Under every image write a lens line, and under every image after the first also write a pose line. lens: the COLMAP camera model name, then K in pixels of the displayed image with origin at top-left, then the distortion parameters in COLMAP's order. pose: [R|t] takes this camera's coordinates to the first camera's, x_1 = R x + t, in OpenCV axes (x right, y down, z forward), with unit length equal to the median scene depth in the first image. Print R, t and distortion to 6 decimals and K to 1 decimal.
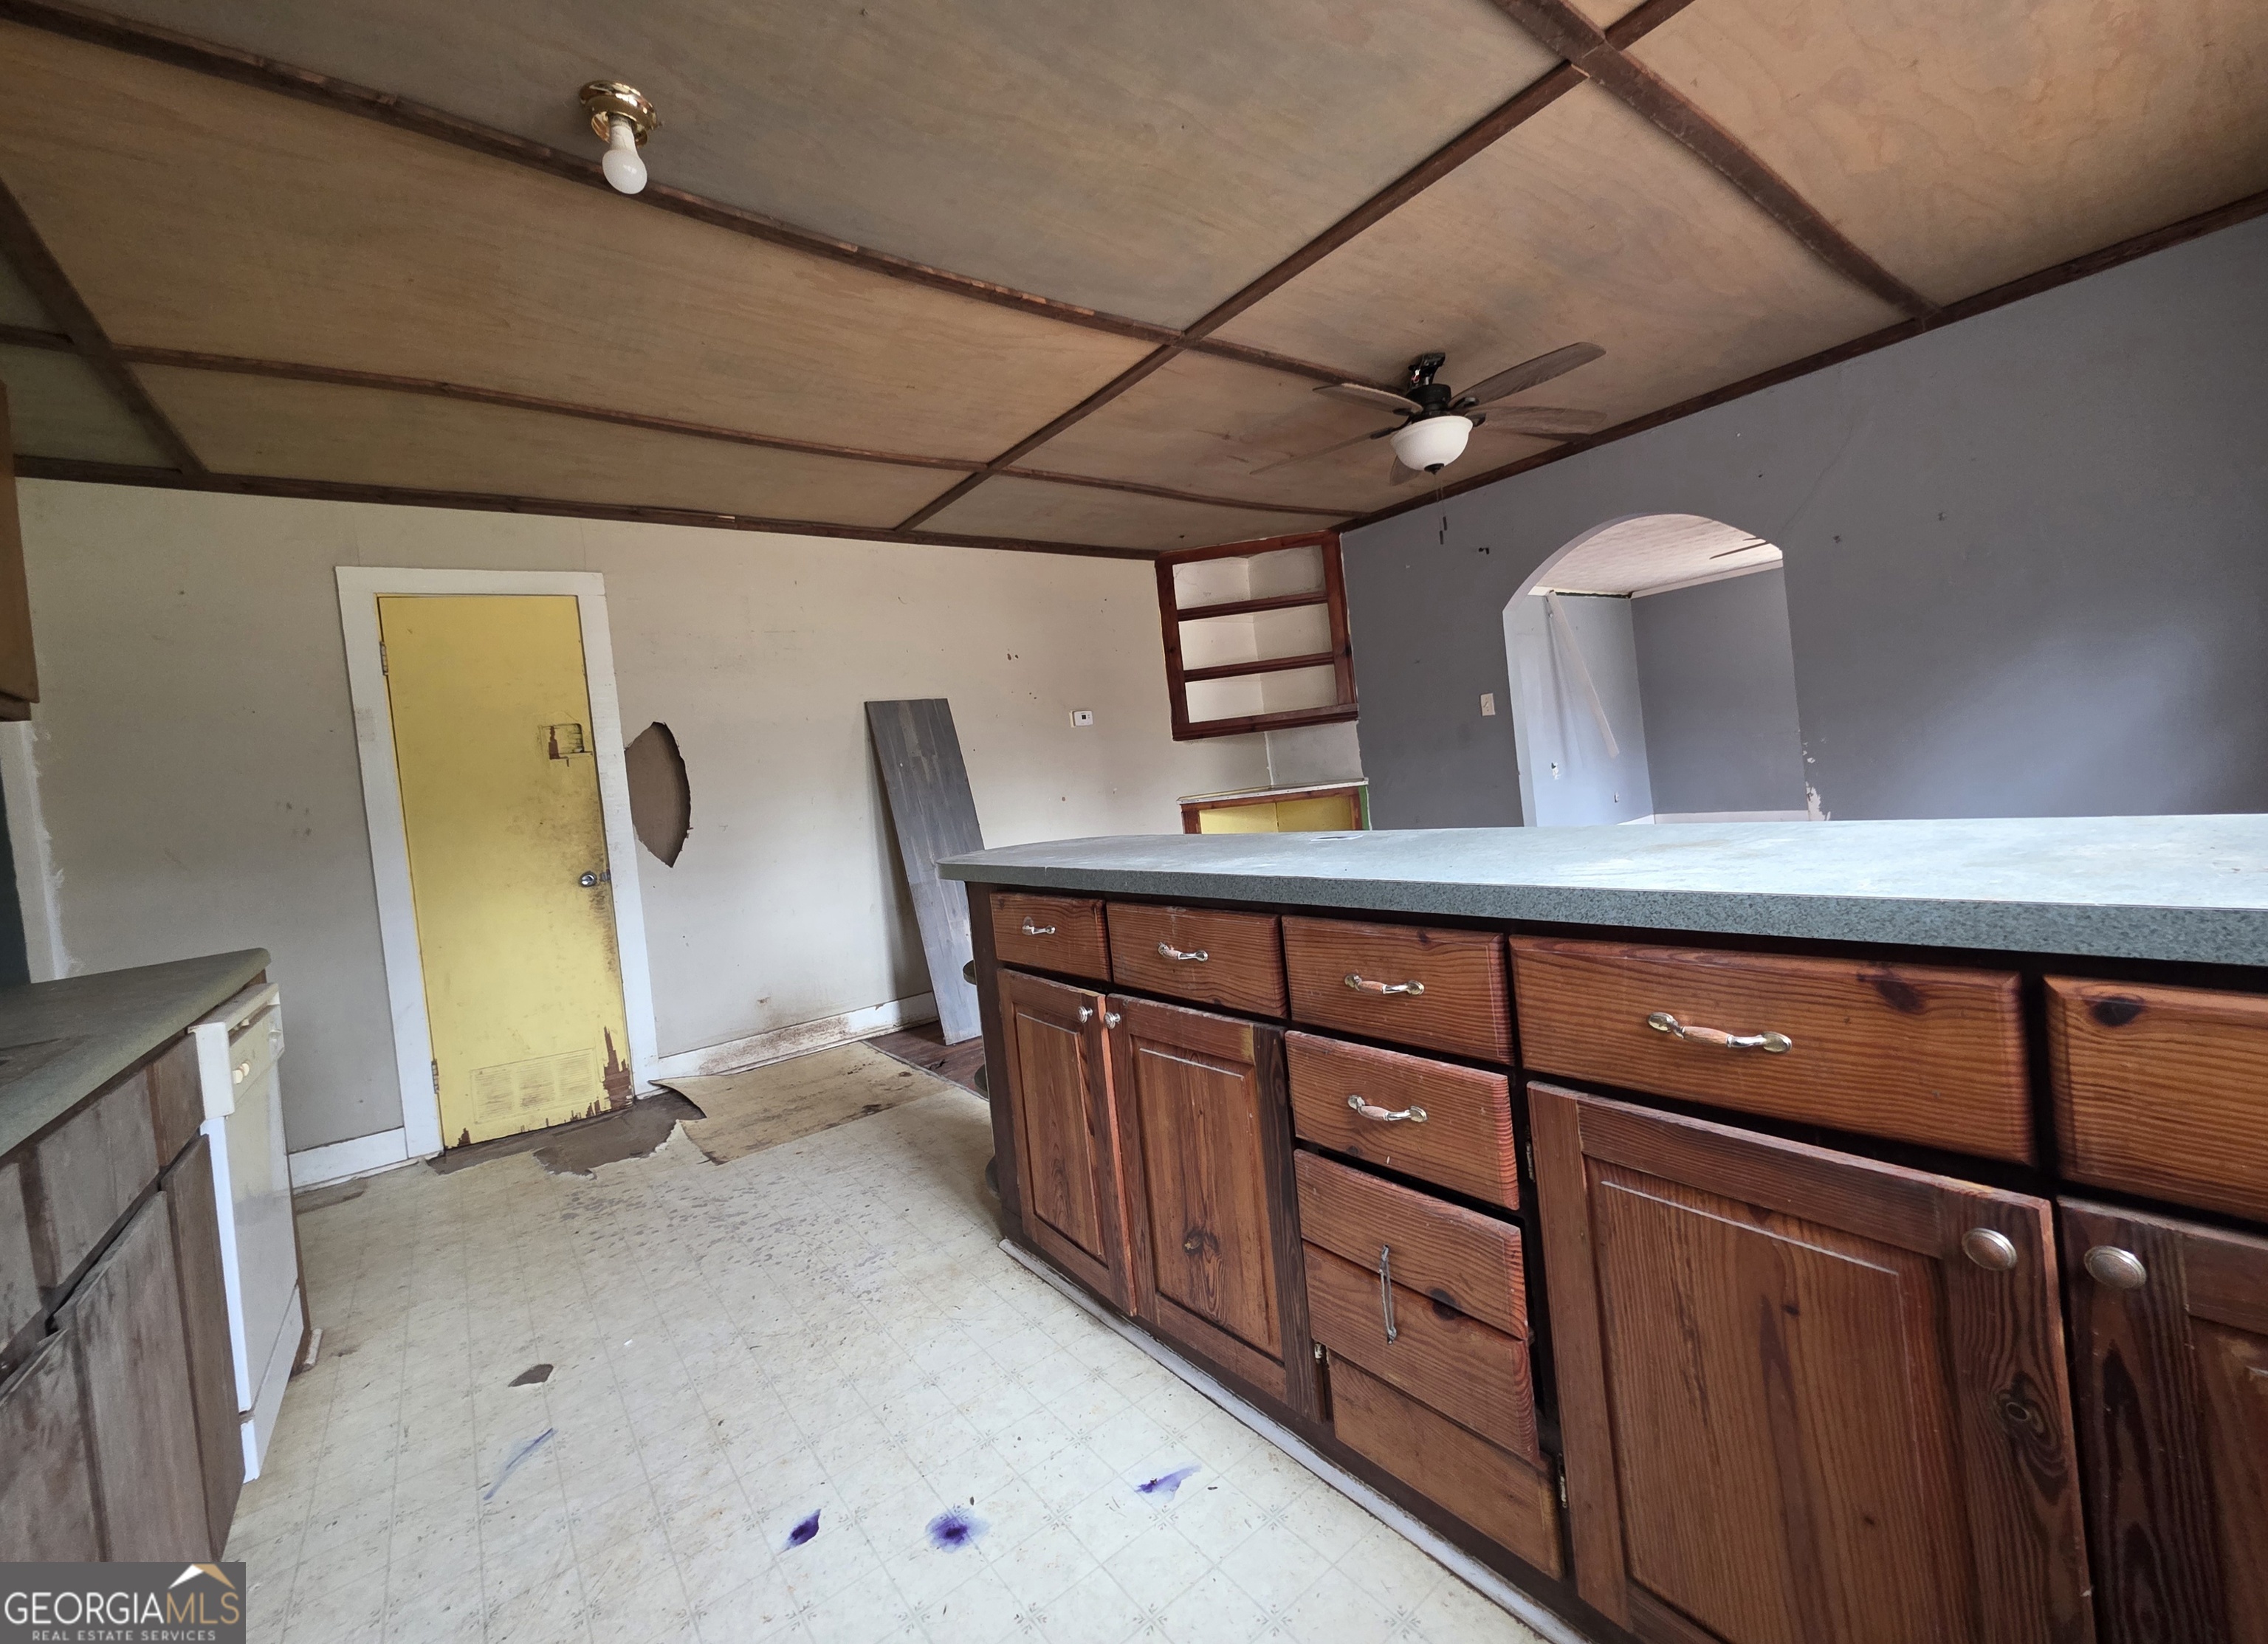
lens RADIAL K [[908.9, 0, 1144.0], [0, 908.9, 783.4], [0, 0, 1]] dist [0.001031, -0.000109]
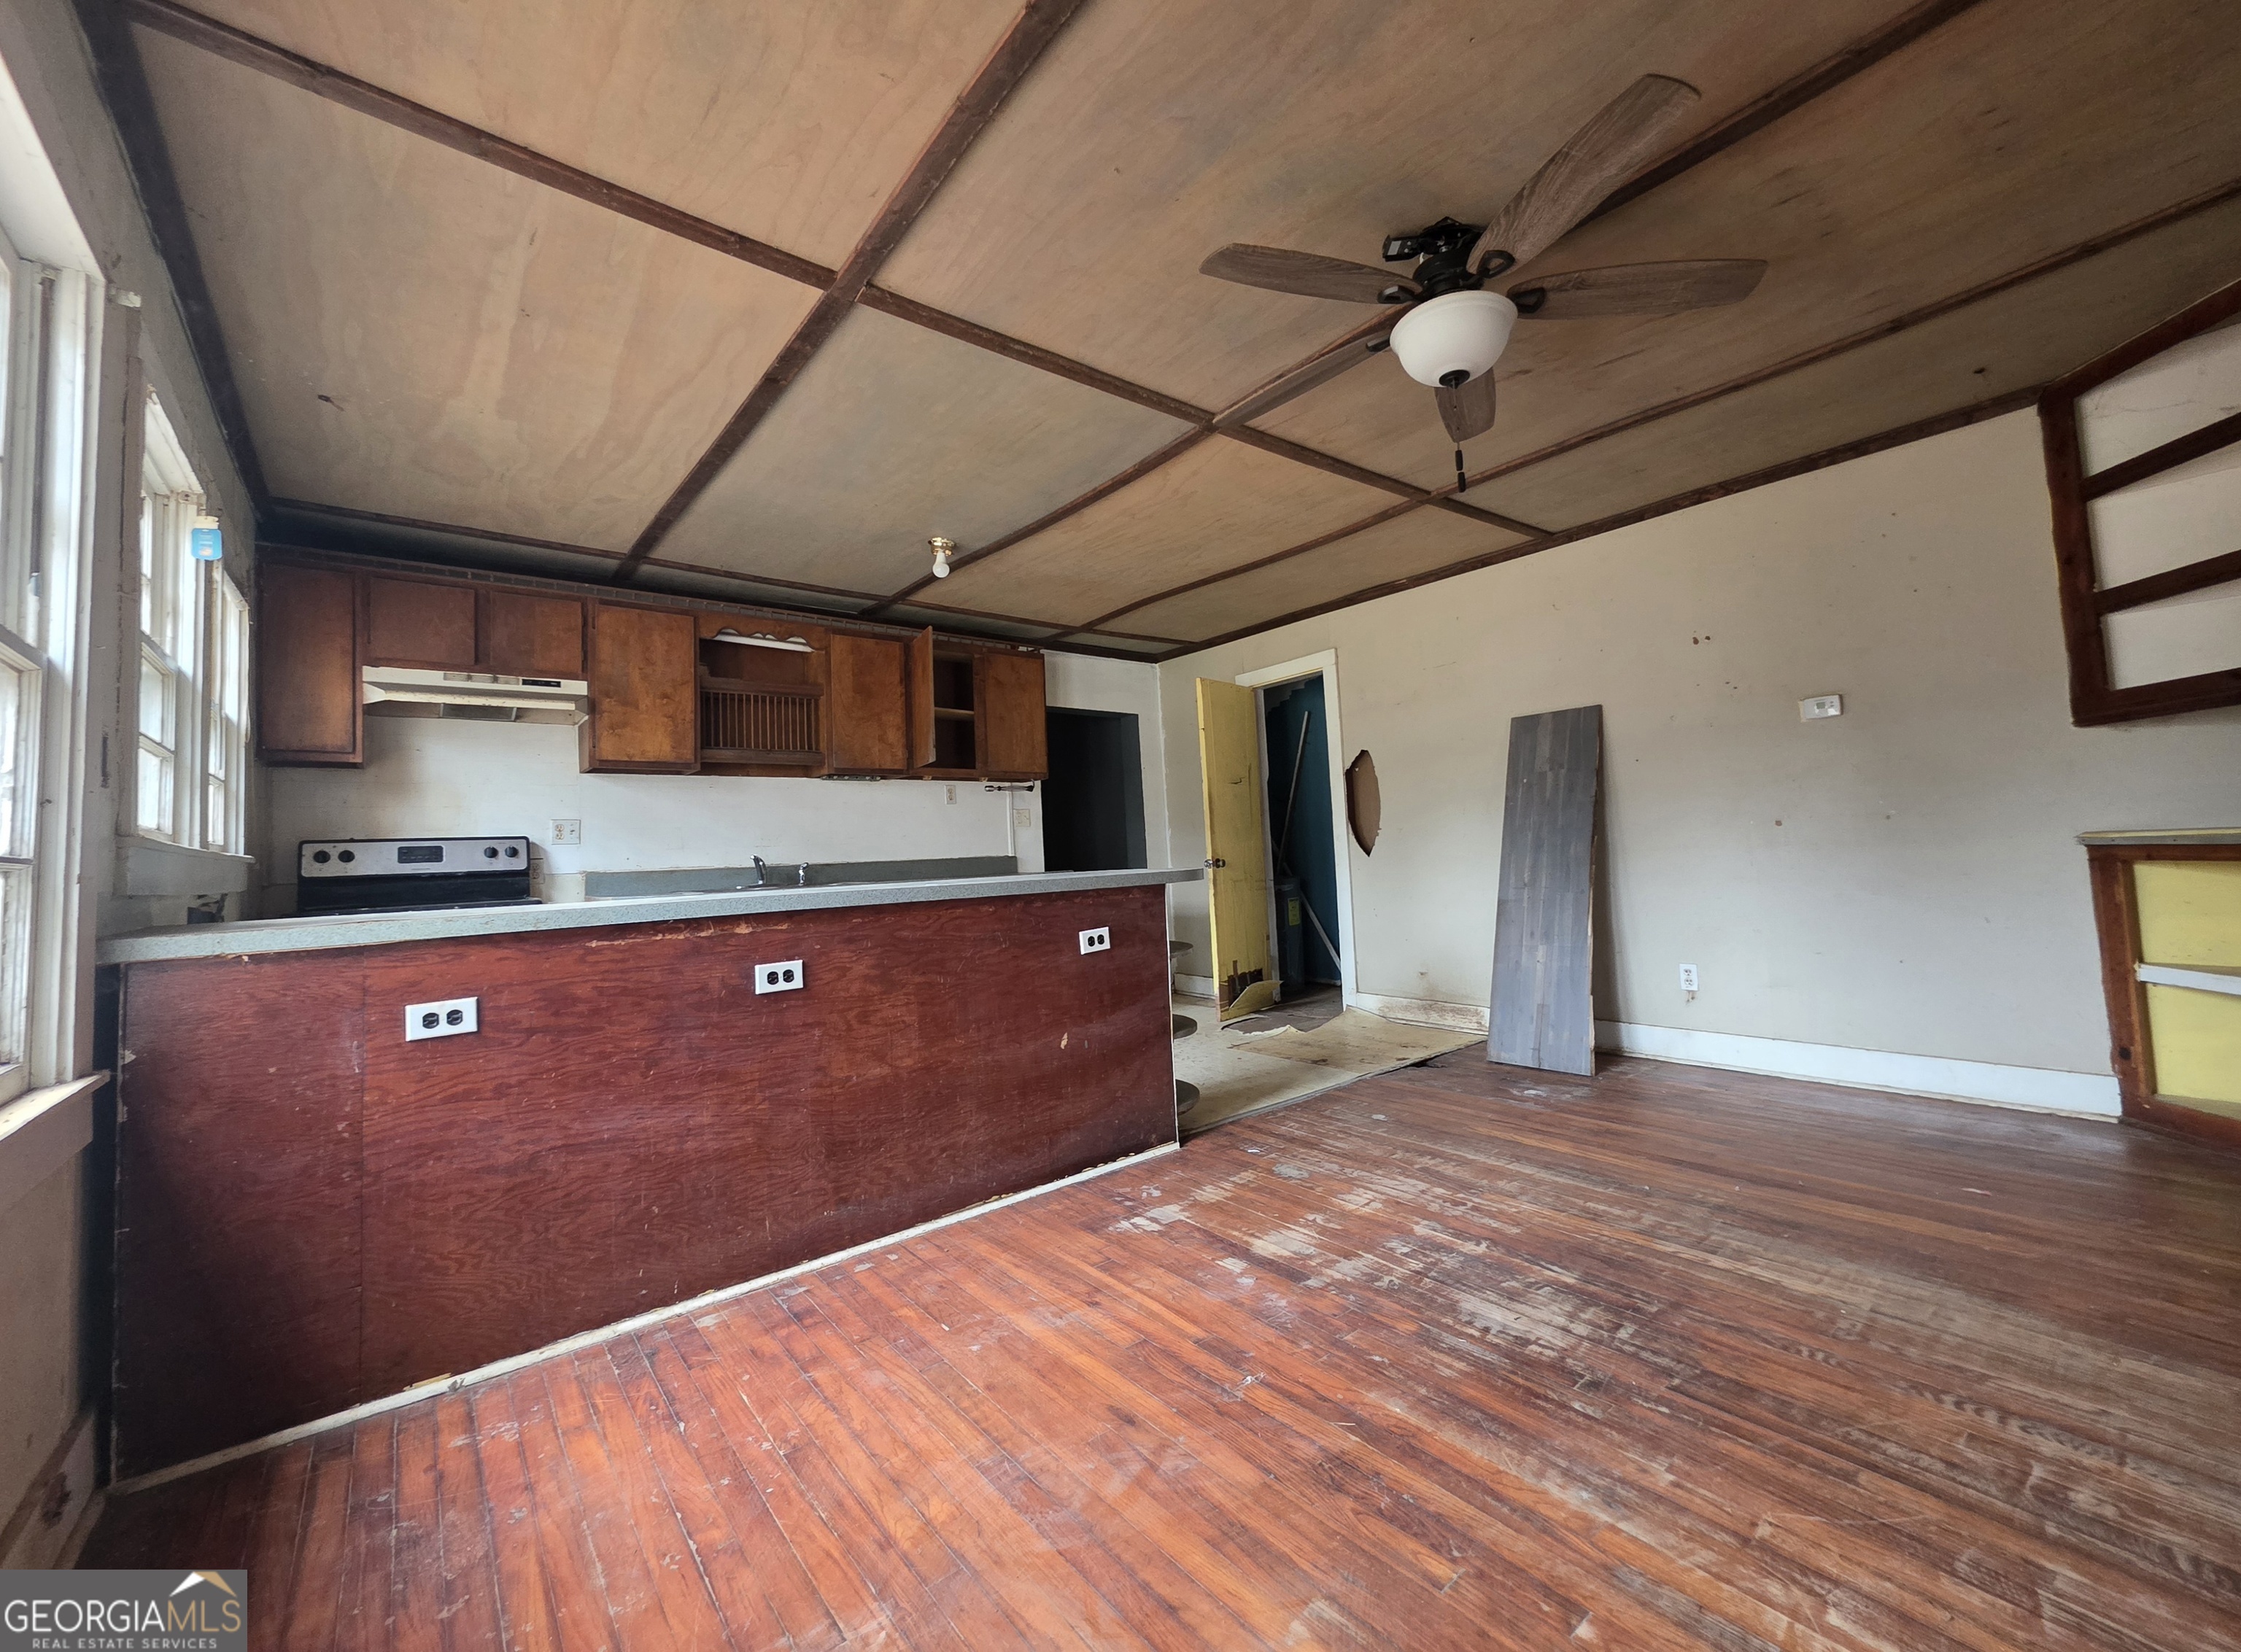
lens RADIAL K [[903.4, 0, 1124.7], [0, 903.4, 802.3], [0, 0, 1]] dist [0.000690, 0.000150]
pose [[0.025446, 0.047760, -0.998535, 0.884408], [0.031105, 0.998337, 0.048543, -0.071780], [0.999192, -0.032294, 0.023918, 0.661520]]
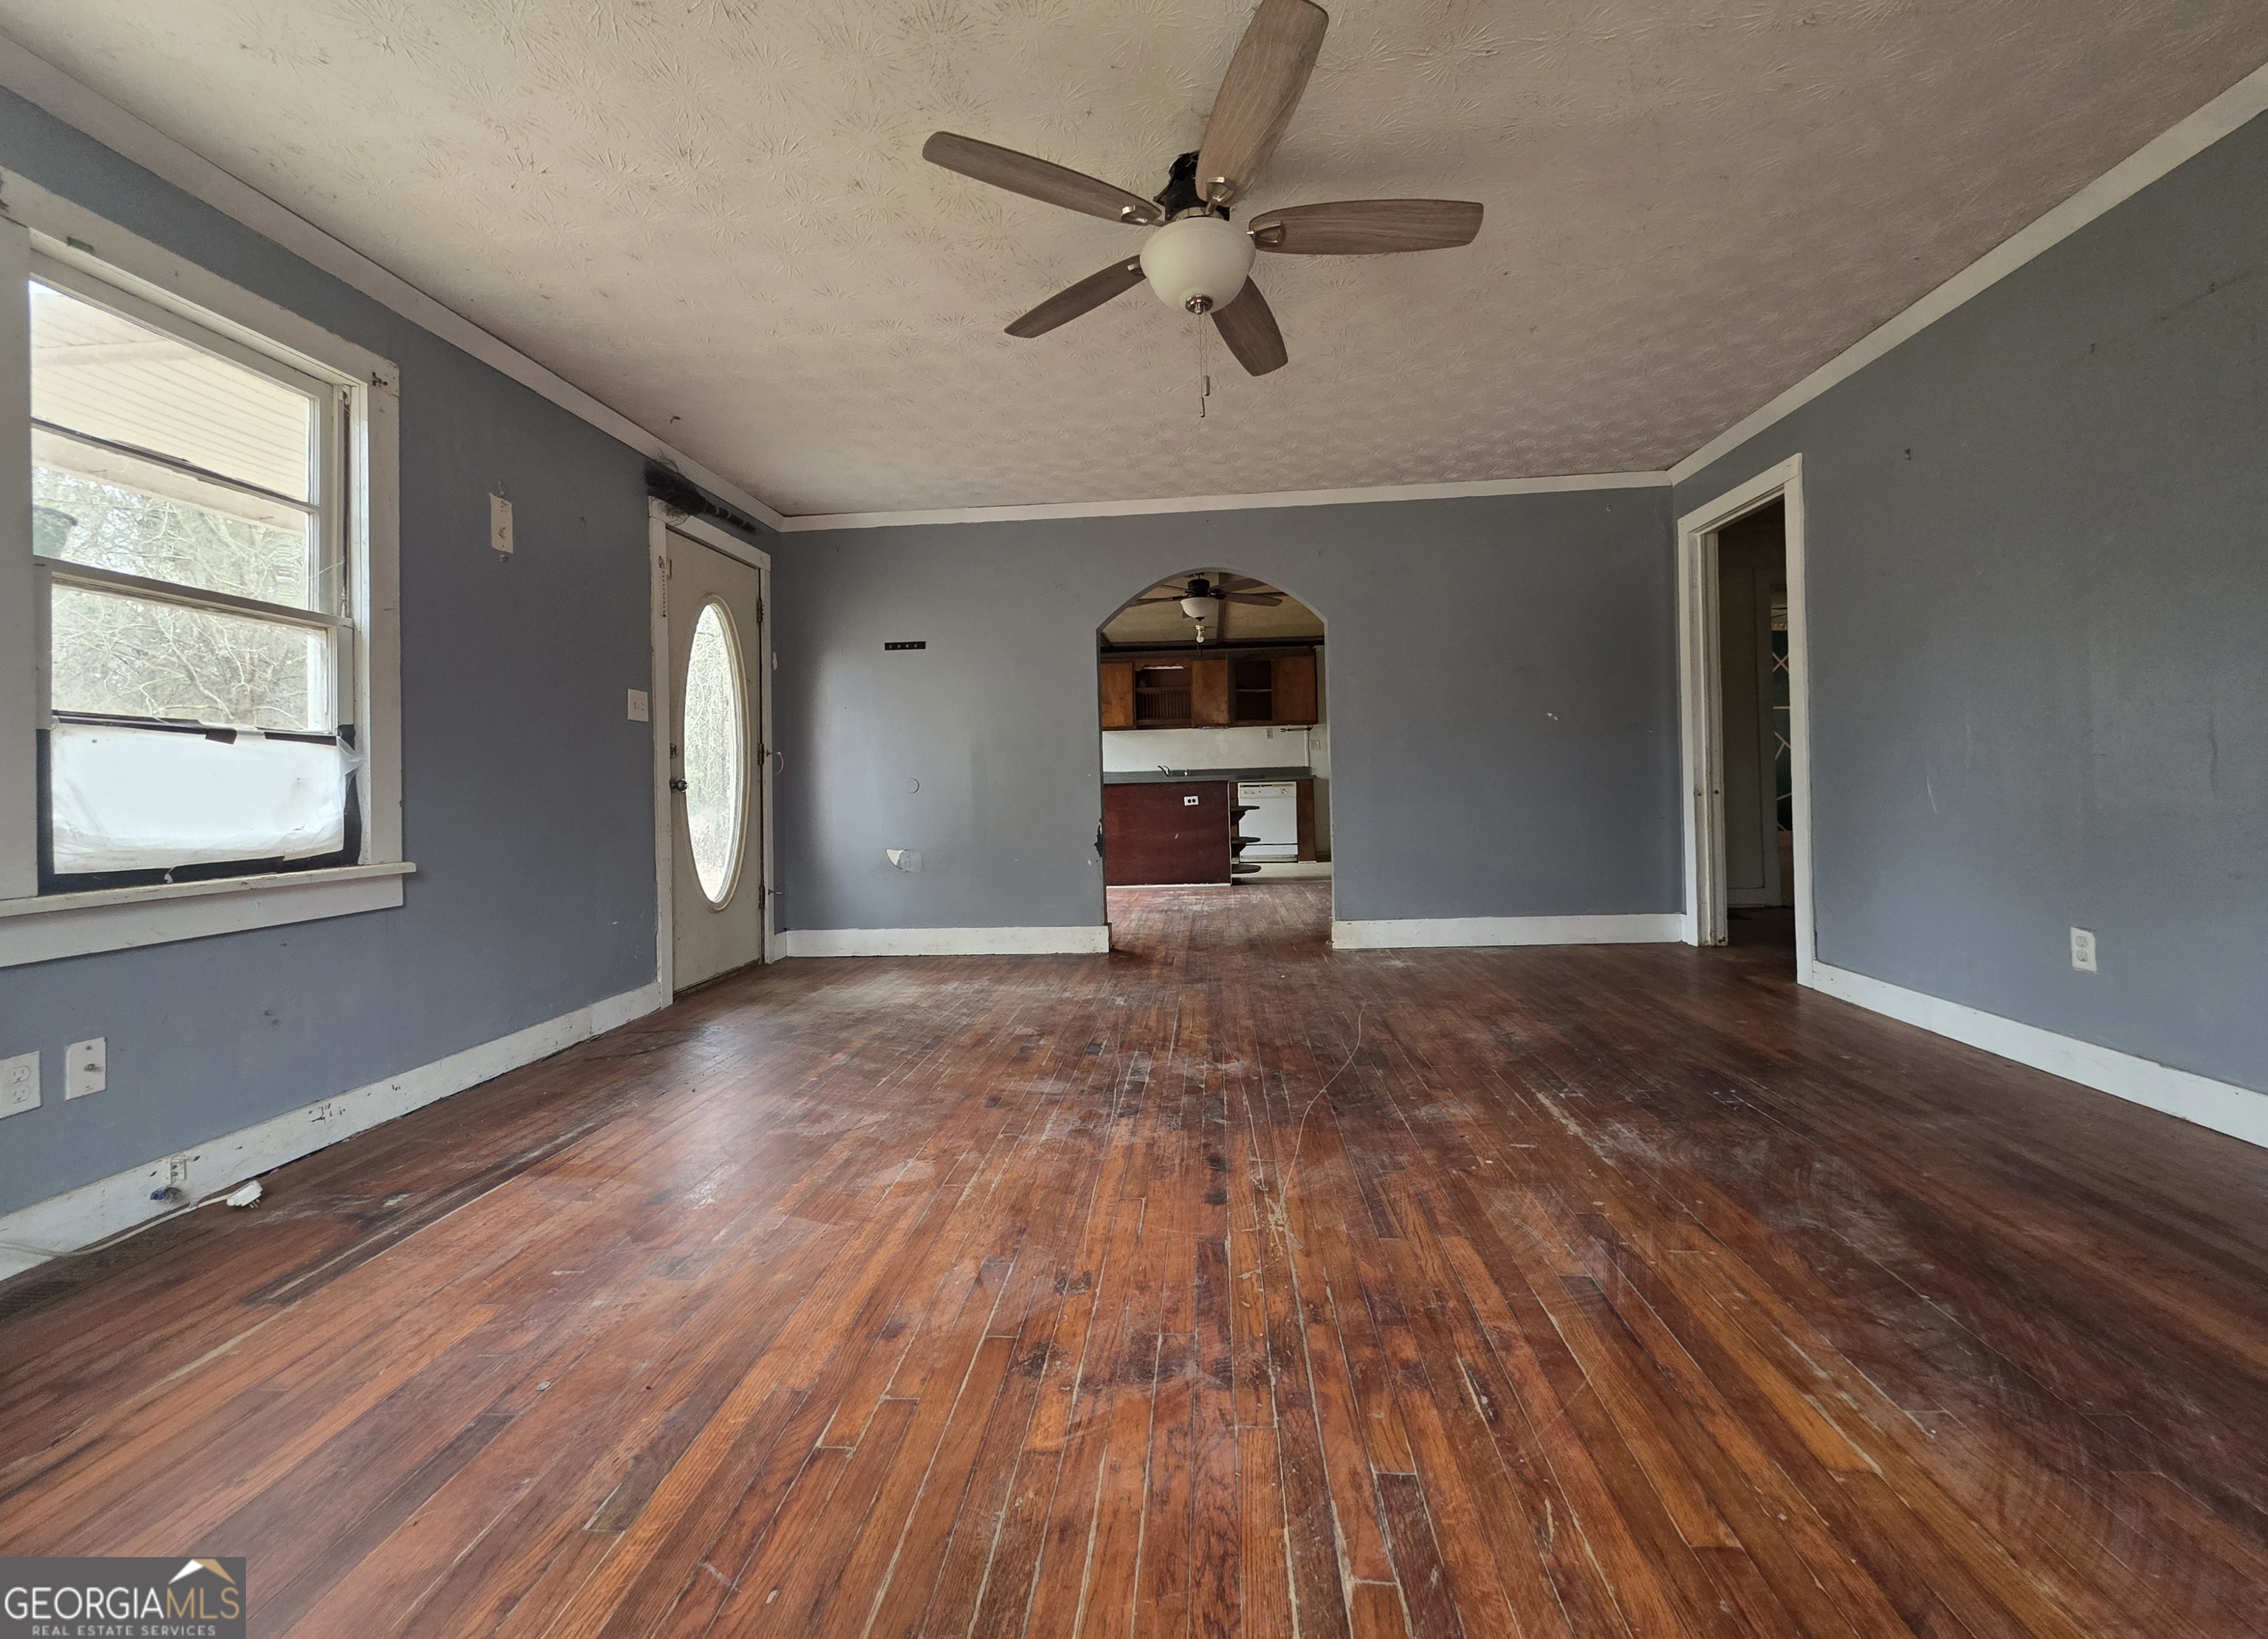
lens RADIAL K [[916.6, 0, 1152.1], [0, 916.6, 779.1], [0, 0, 1]] dist [0.000851, -0.000213]
pose [[-0.655052, 0.123847, -0.745365, 1.779529], [0.092604, 0.992198, 0.083477, -0.153303], [0.749888, -0.014342, -0.661409, 2.056347]]
